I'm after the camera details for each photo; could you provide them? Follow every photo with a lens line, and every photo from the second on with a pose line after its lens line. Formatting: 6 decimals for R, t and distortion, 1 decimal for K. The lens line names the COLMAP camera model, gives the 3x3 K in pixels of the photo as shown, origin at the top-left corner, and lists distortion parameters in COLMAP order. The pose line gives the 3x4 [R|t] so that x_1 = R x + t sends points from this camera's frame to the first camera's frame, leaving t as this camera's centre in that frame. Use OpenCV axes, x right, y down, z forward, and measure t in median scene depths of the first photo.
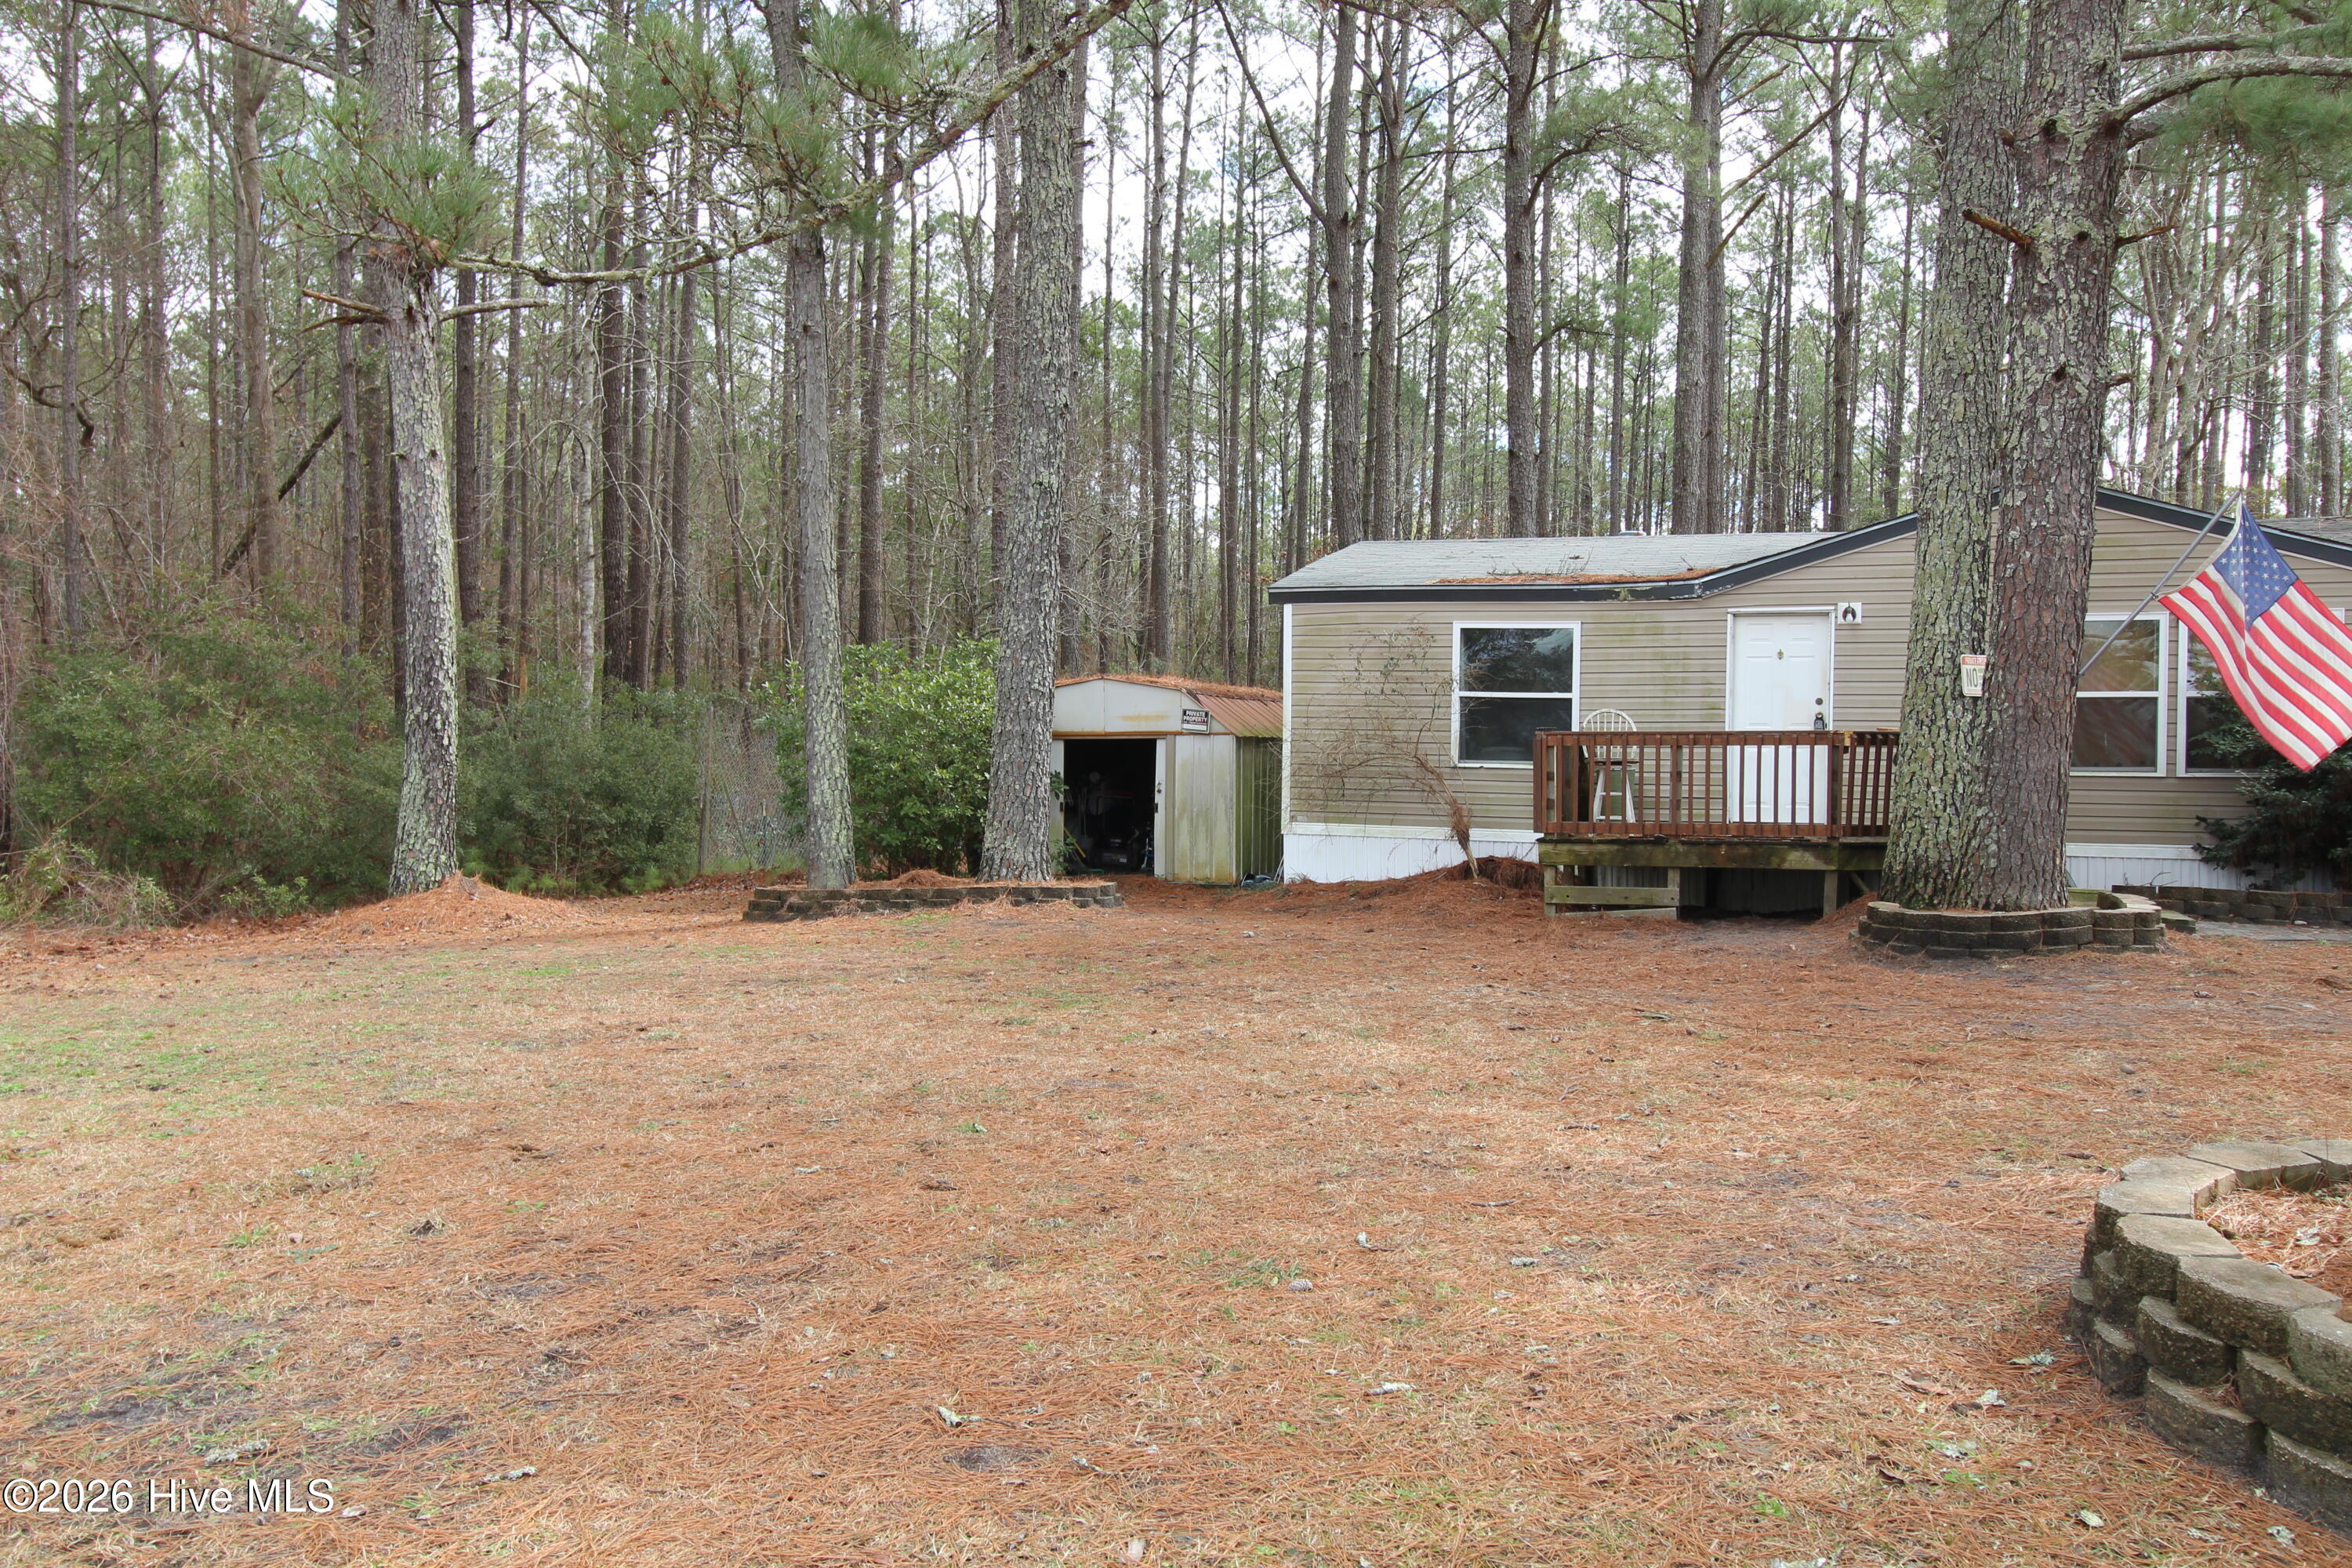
lens RADIAL K [[1844.5, 0, 1176.0], [0, 1844.5, 784.0], [0, 0, 1]] dist [0.008156, -0.005377]
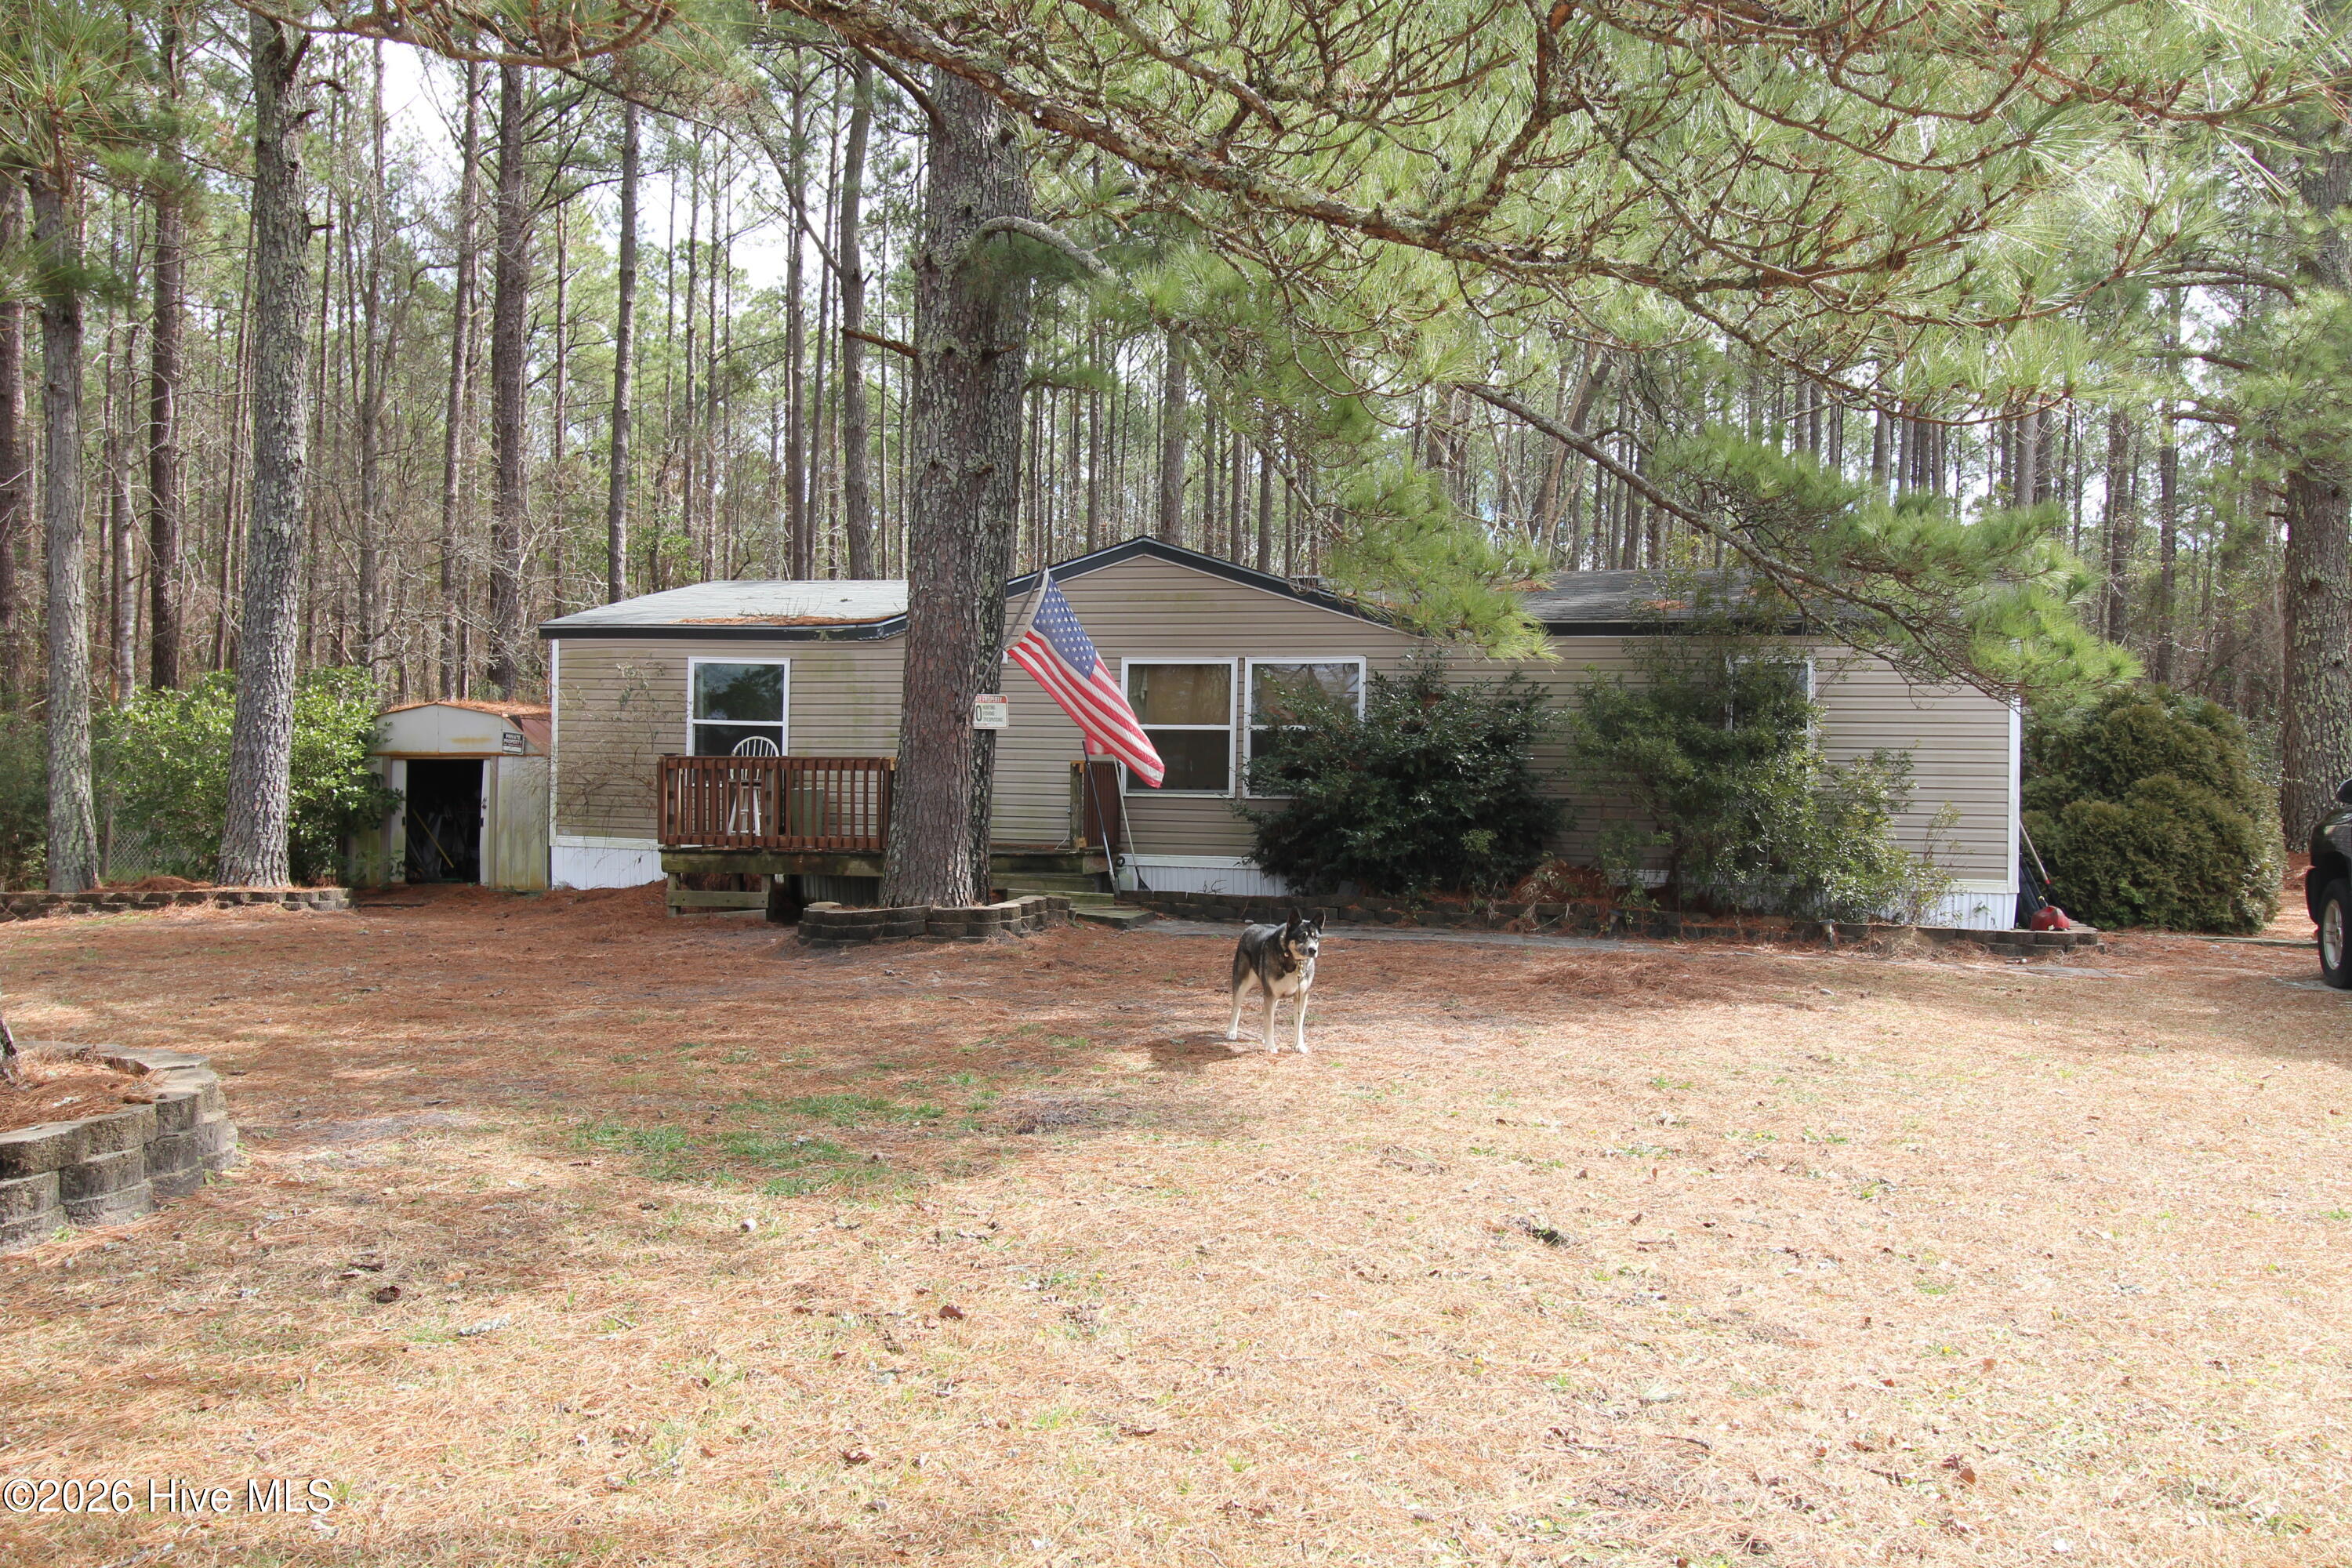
lens RADIAL K [[1844.5, 0, 1176.0], [0, 1844.5, 784.0], [0, 0, 1]] dist [0.008156, -0.005377]
pose [[0.997565, 0.005793, 0.069503, 0.387328], [-0.005116, 0.999938, -0.009907, -0.001195], [-0.069556, 0.009527, 0.997533, -0.147834]]
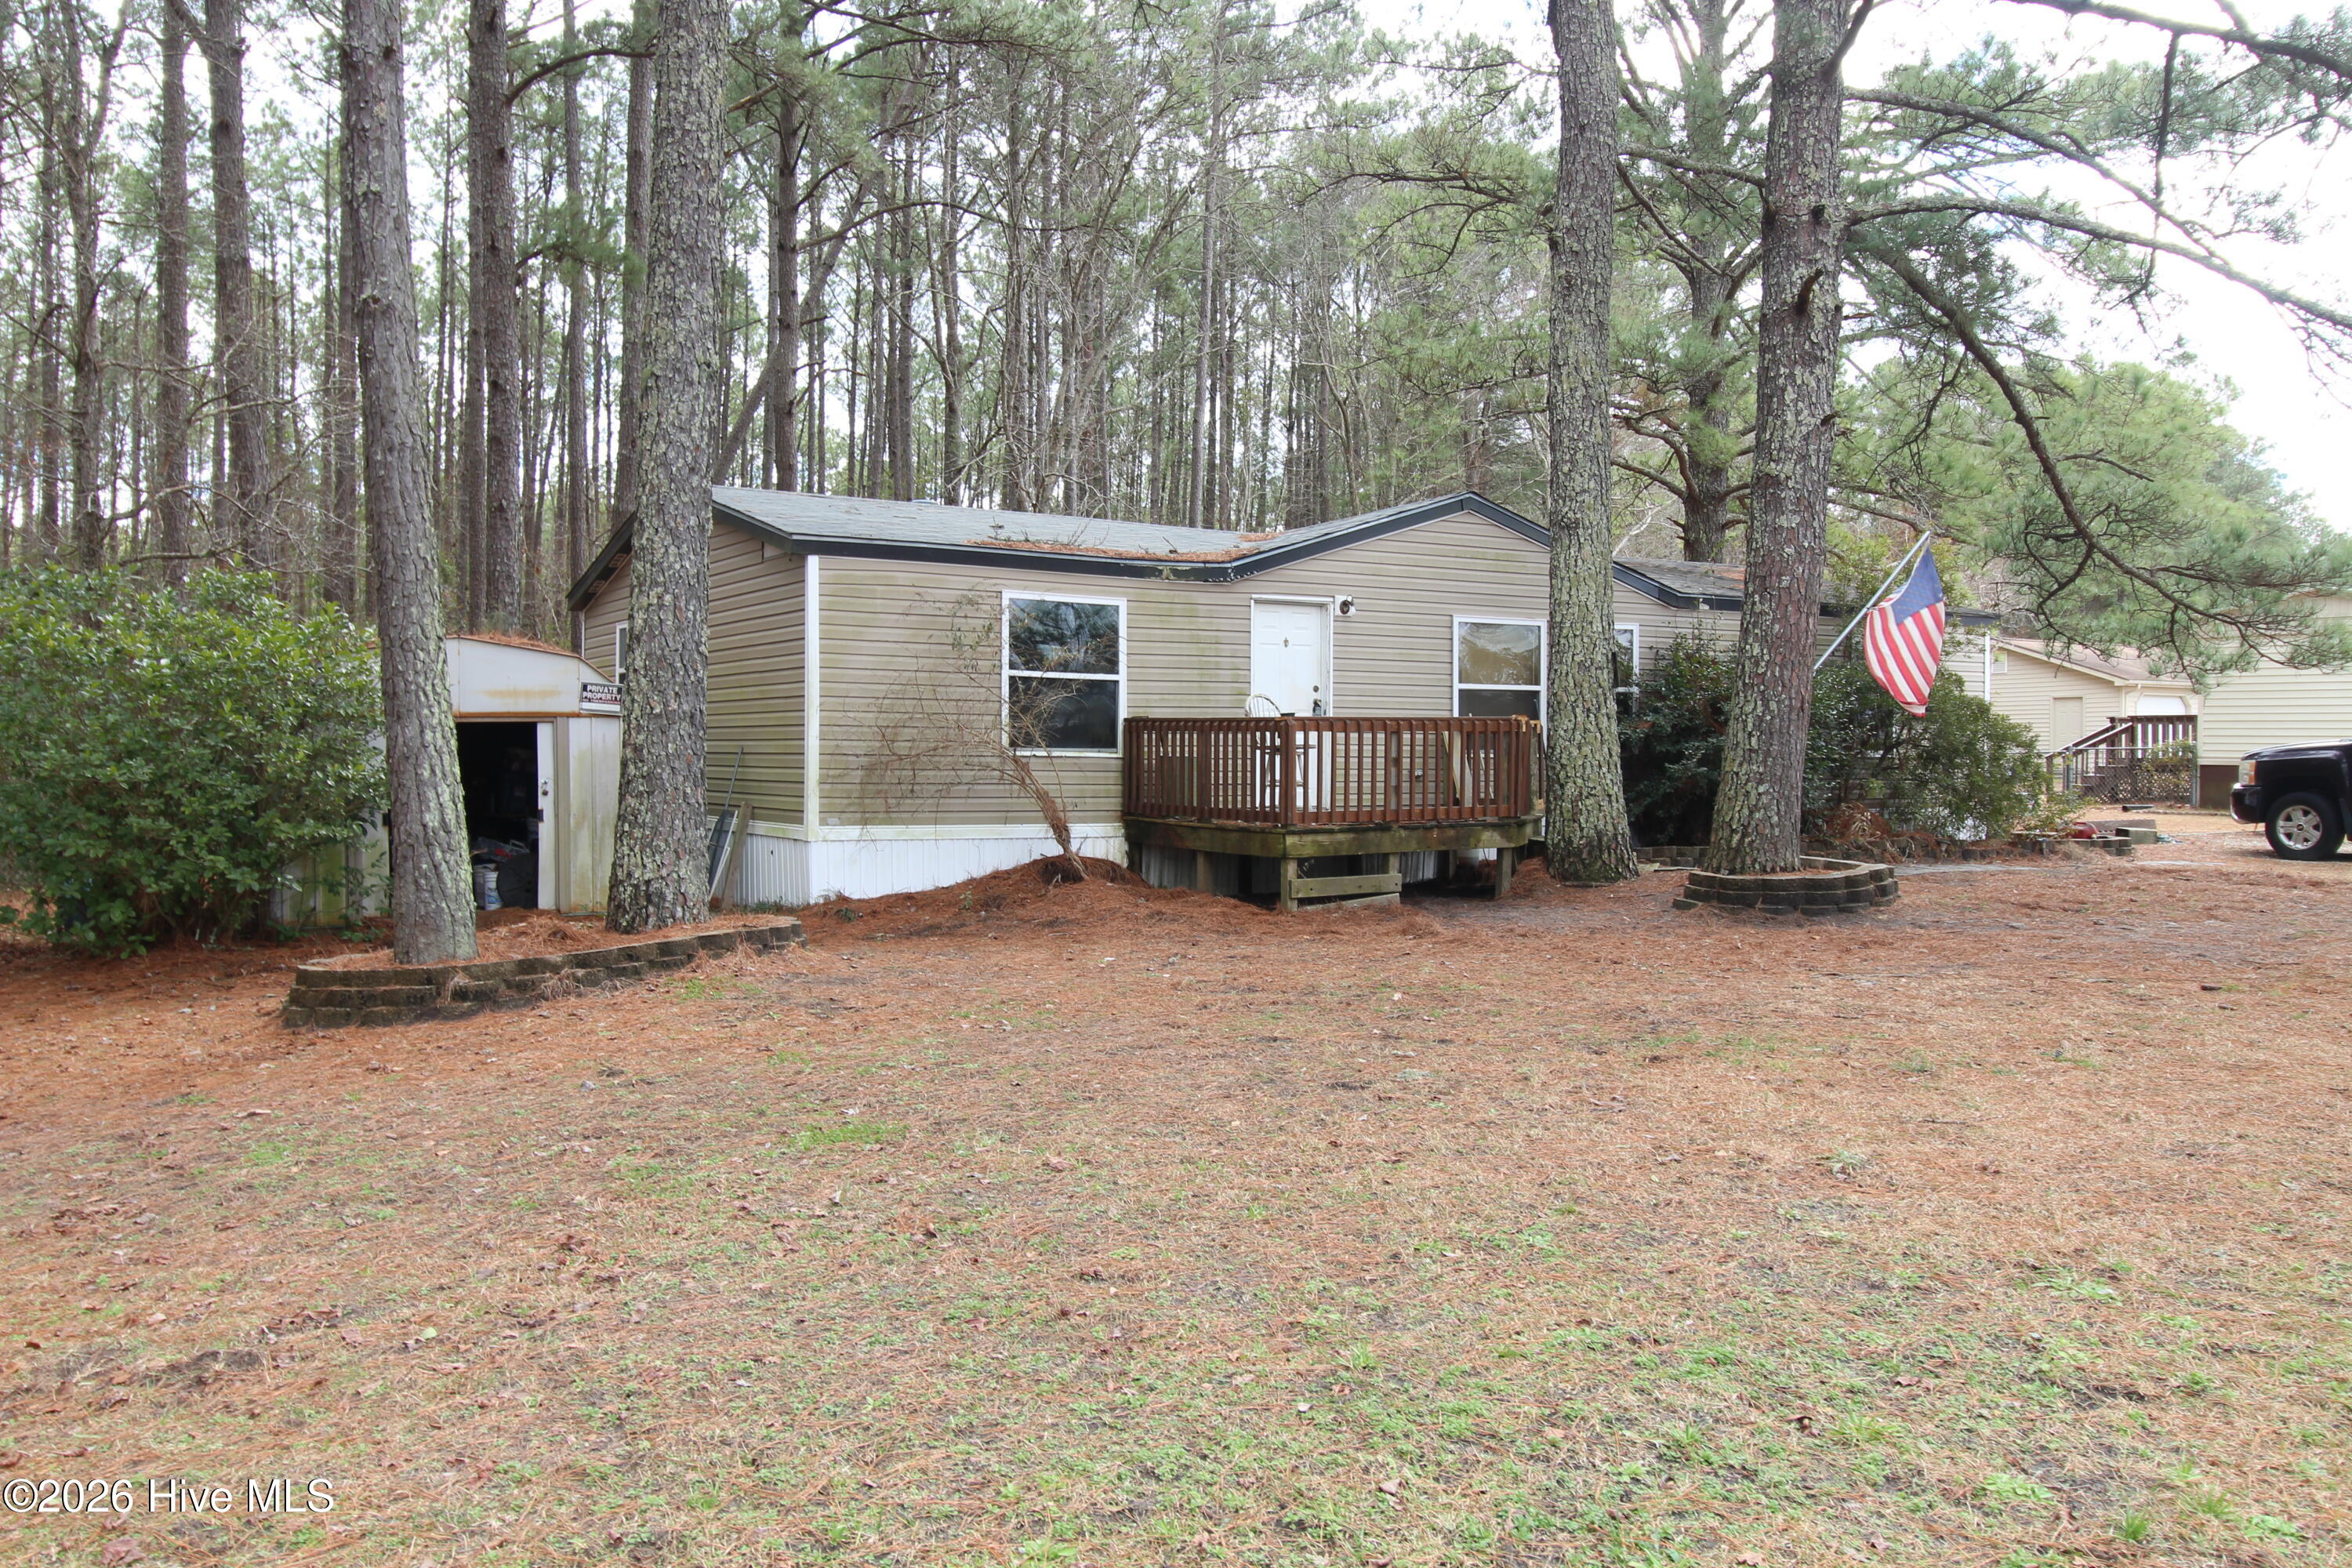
lens RADIAL K [[1844.5, 0, 1176.0], [0, 1844.5, 784.0], [0, 0, 1]] dist [0.008156, -0.005377]
pose [[0.633311, -0.022755, 0.773563, -0.503140], [0.016523, 0.999737, 0.015880, -0.008738], [-0.773721, 0.002725, 0.633521, 0.398194]]
